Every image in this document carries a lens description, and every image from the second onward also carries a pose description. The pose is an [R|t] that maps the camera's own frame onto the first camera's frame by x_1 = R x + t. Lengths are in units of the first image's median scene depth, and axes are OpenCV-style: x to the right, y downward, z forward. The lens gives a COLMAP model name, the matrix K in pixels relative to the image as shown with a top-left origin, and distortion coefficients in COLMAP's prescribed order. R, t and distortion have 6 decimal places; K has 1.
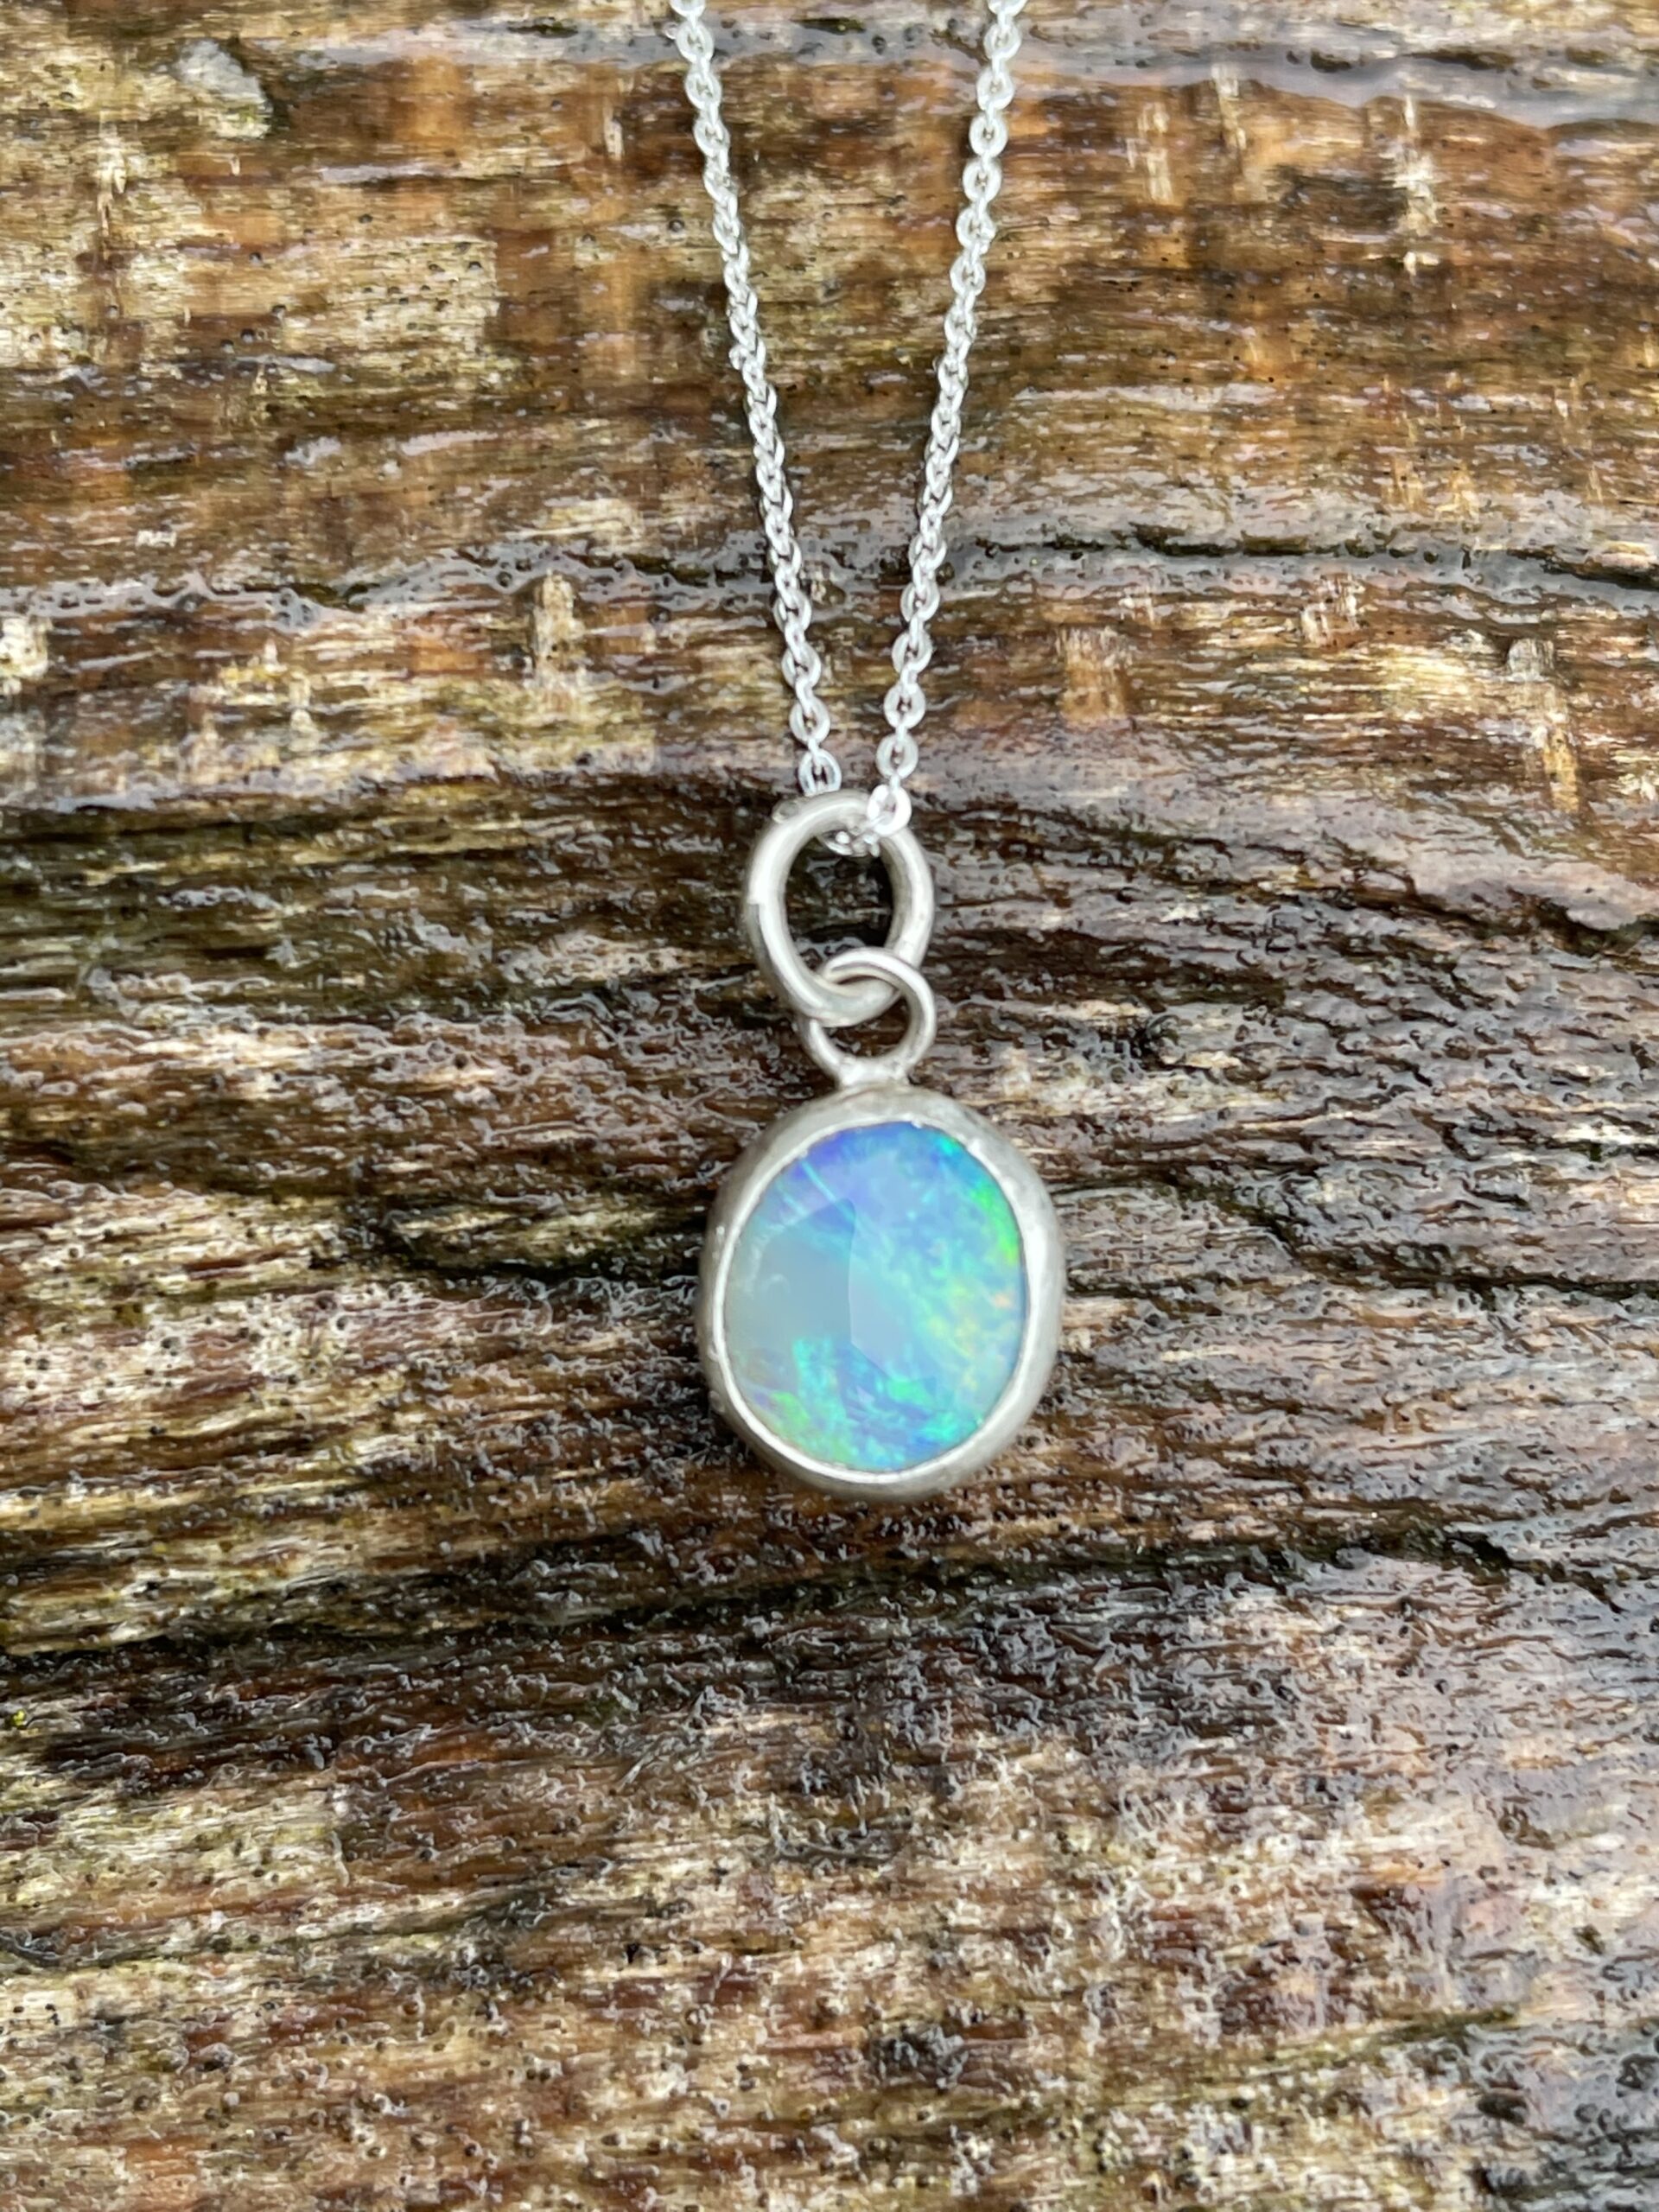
lens RADIAL K [[3504.7, 0, 839.4], [0, 3504.7, 1101.6], [0, 0, 1]] dist [0.202394, -0.929526]
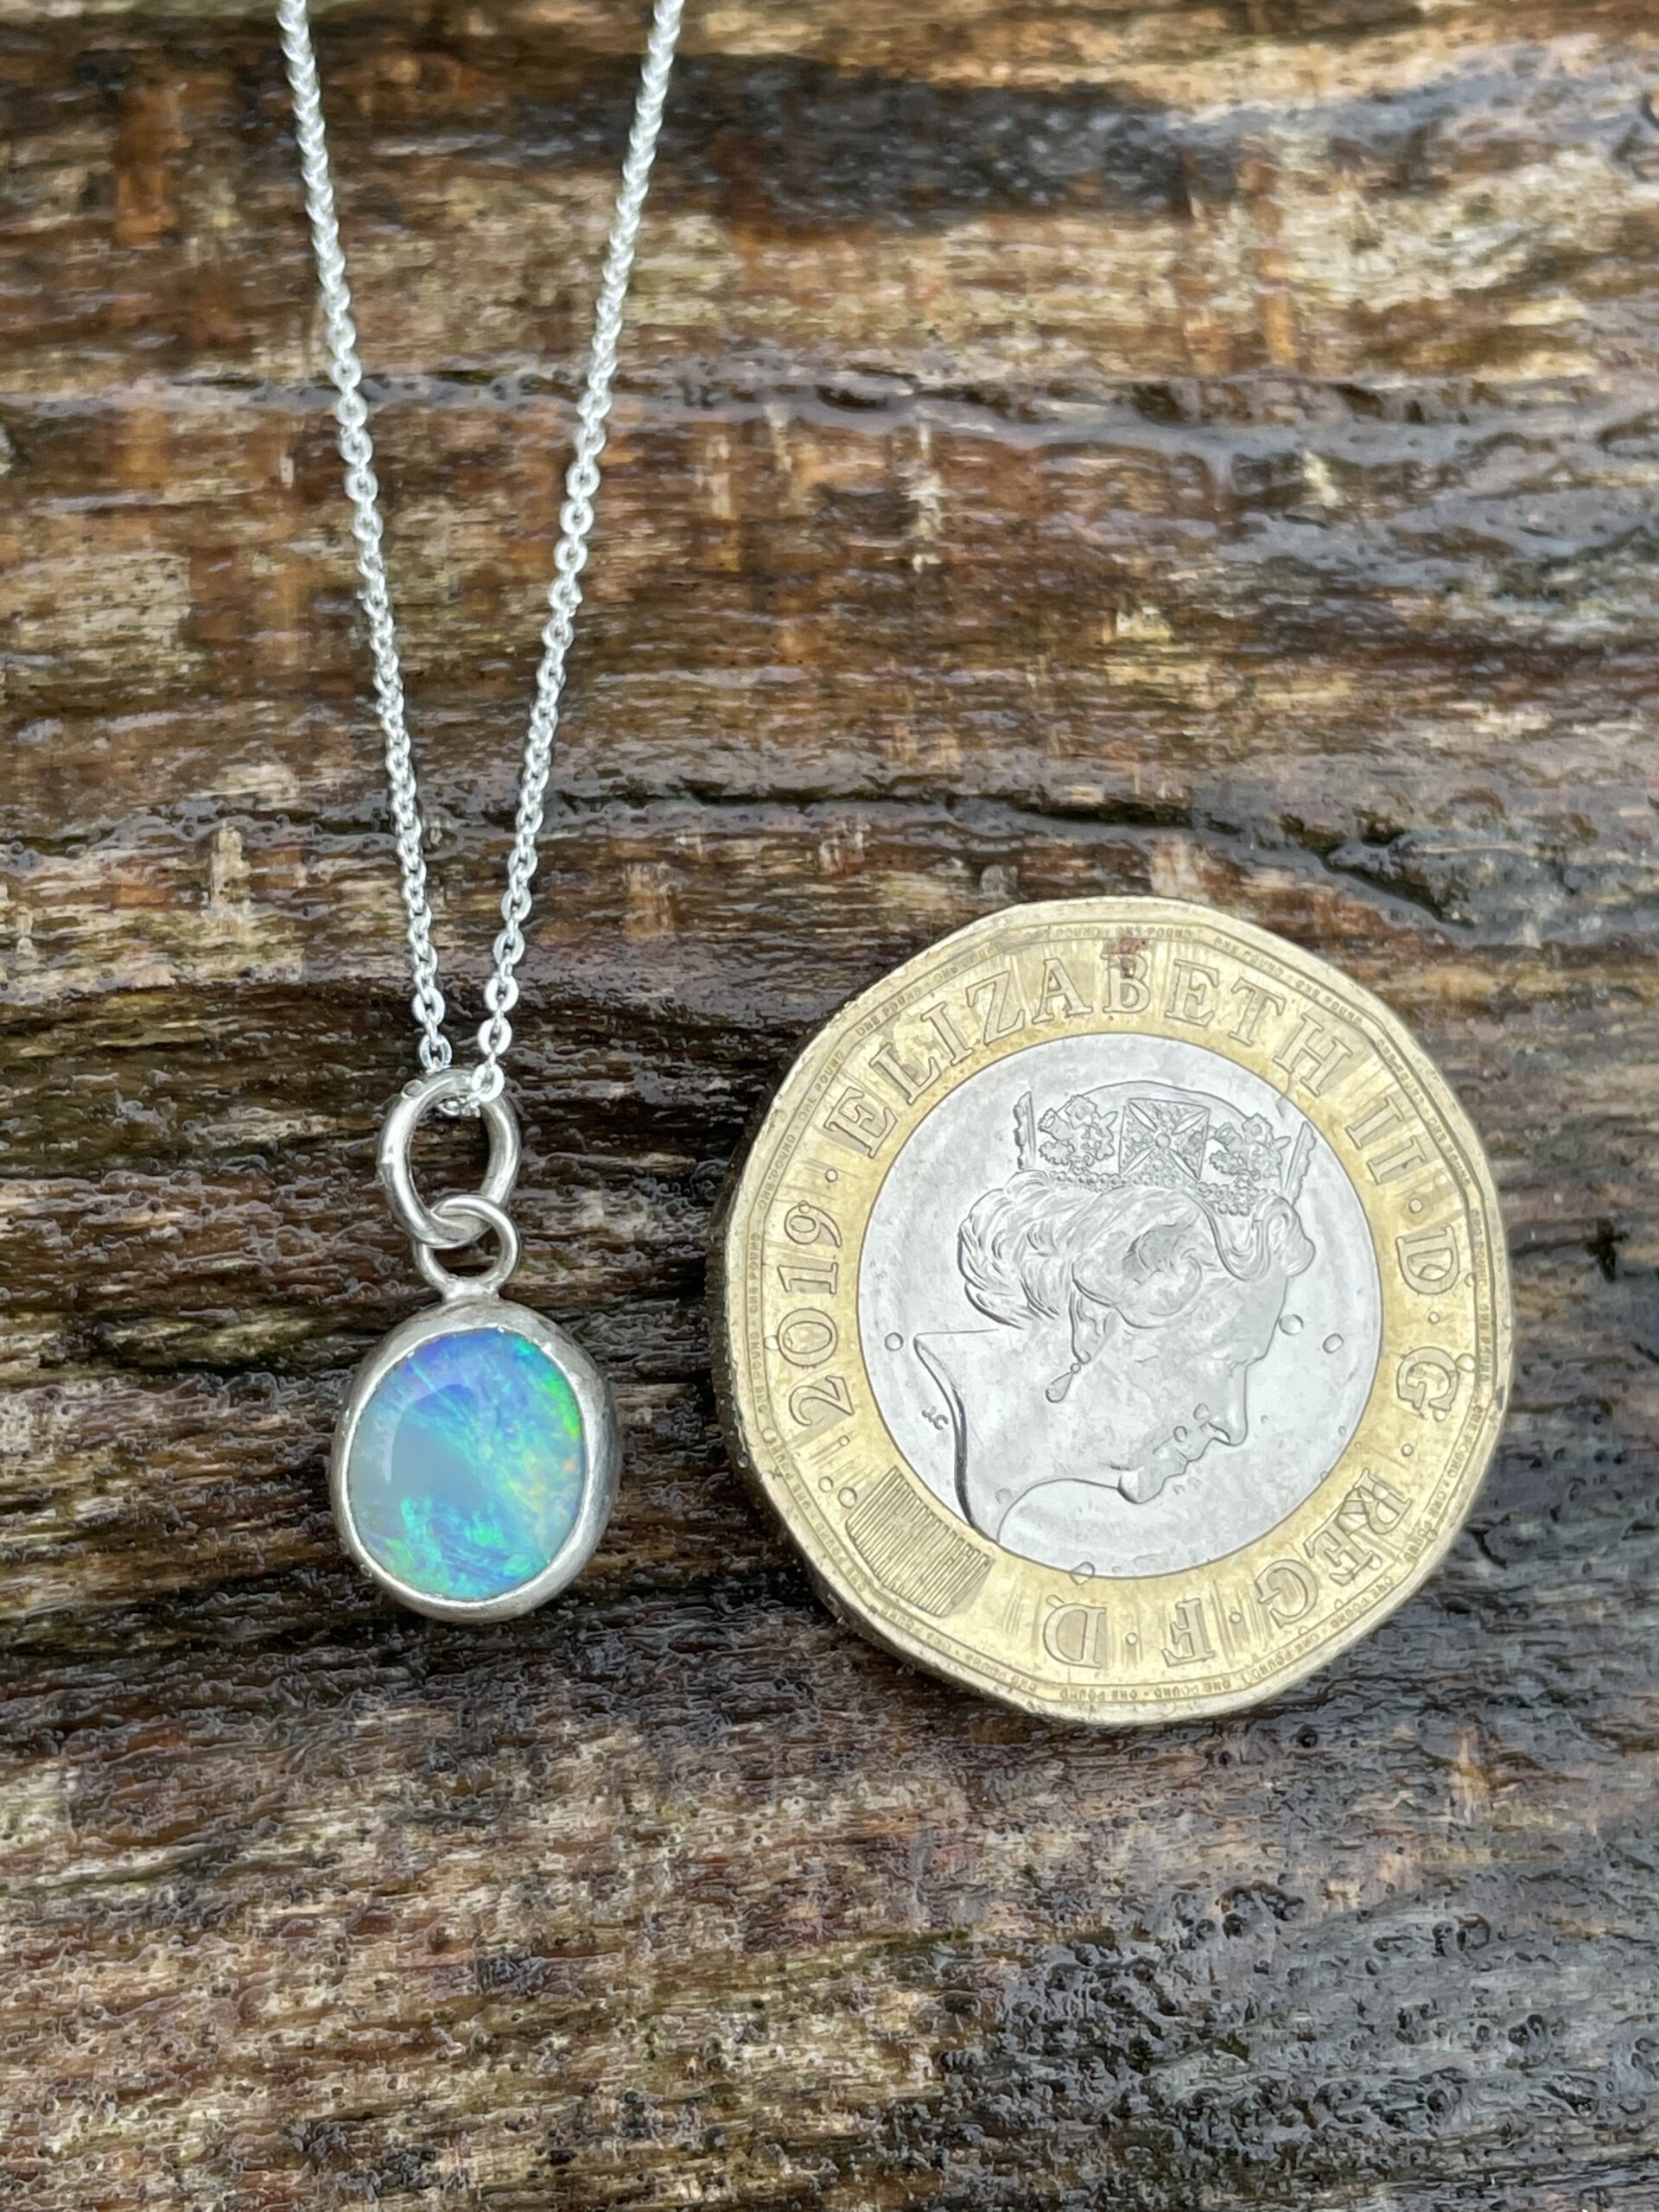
lens RADIAL K [[3504.7, 0, 839.4], [0, 3504.7, 1101.6], [0, 0, 1]] dist [0.202394, -0.929526]
pose [[0.999961, -0.008272, 0.003143, 0.137553], [0.008255, 0.999951, 0.005414, -0.053960], [-0.003187, -0.005388, 0.999980, -0.289335]]
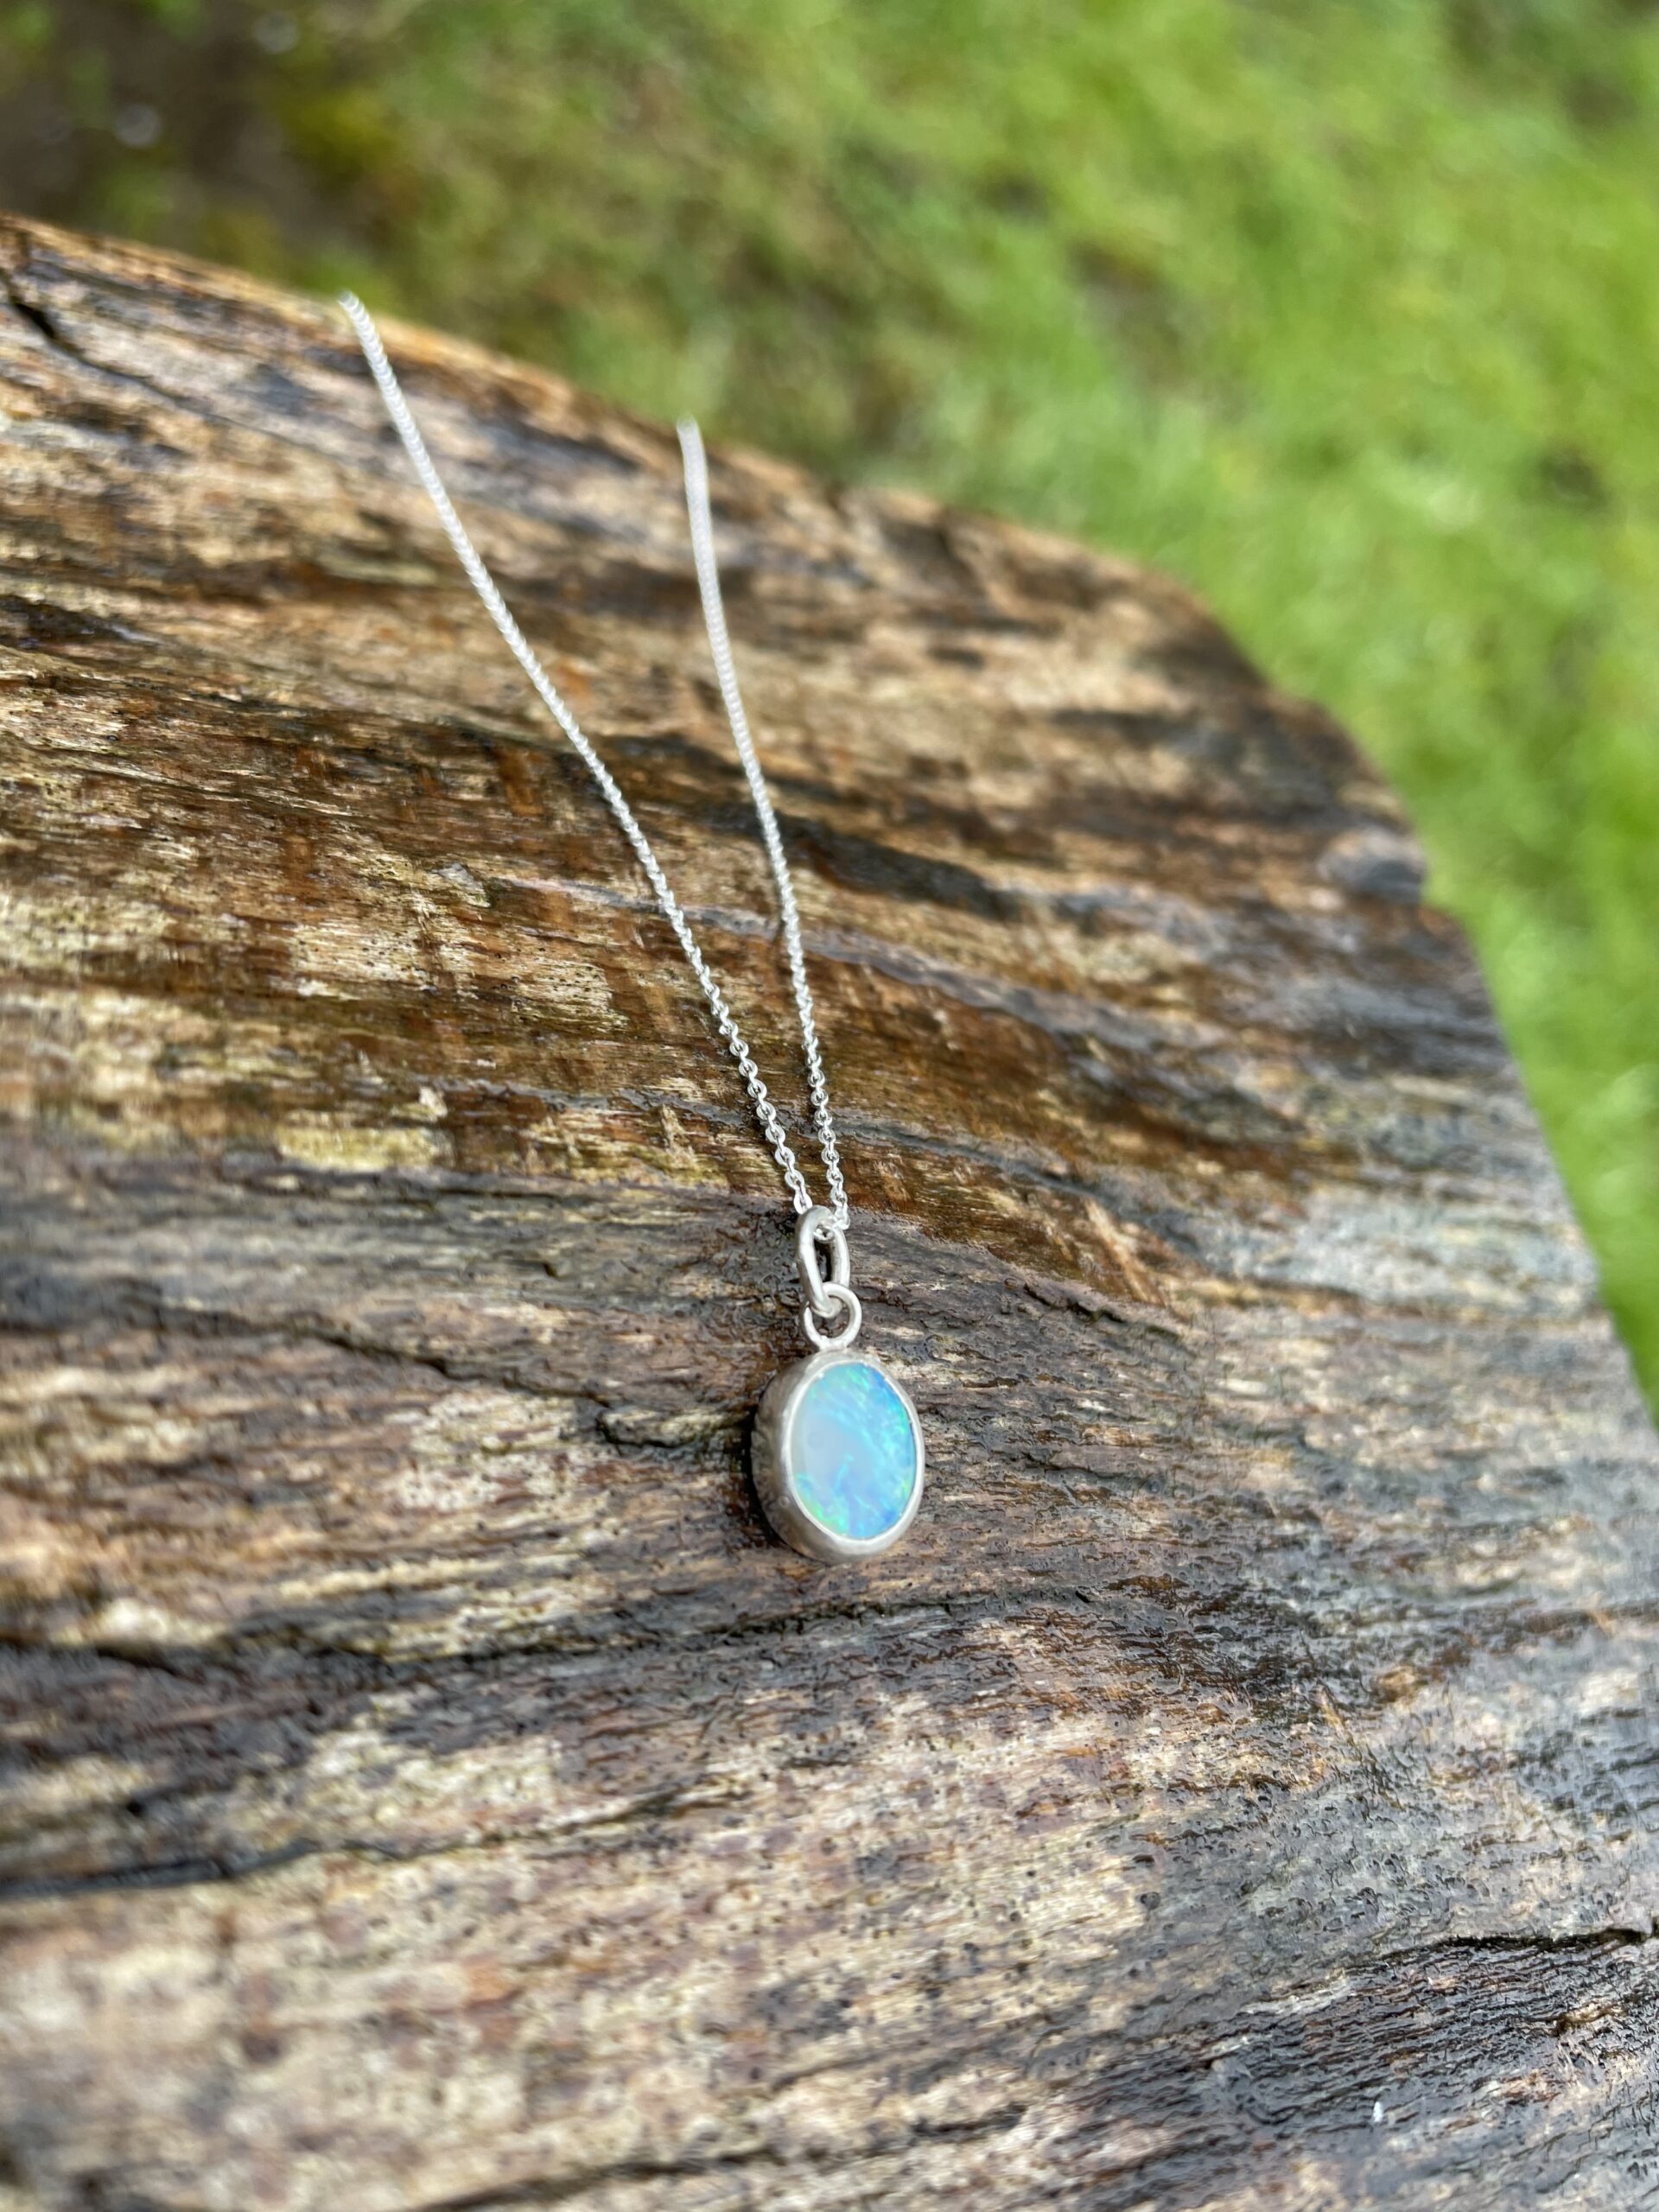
lens RADIAL K [[1761.5, 0, 834.0], [0, 1761.5, 1118.6], [0, 0, 1]] dist [0.066659, -0.188159]
pose [[0.879571, 0.116365, 0.461317, -0.468855], [0.055591, 0.937850, -0.342559, 0.215130], [-0.472508, 0.326950, 0.818437, 0.113008]]
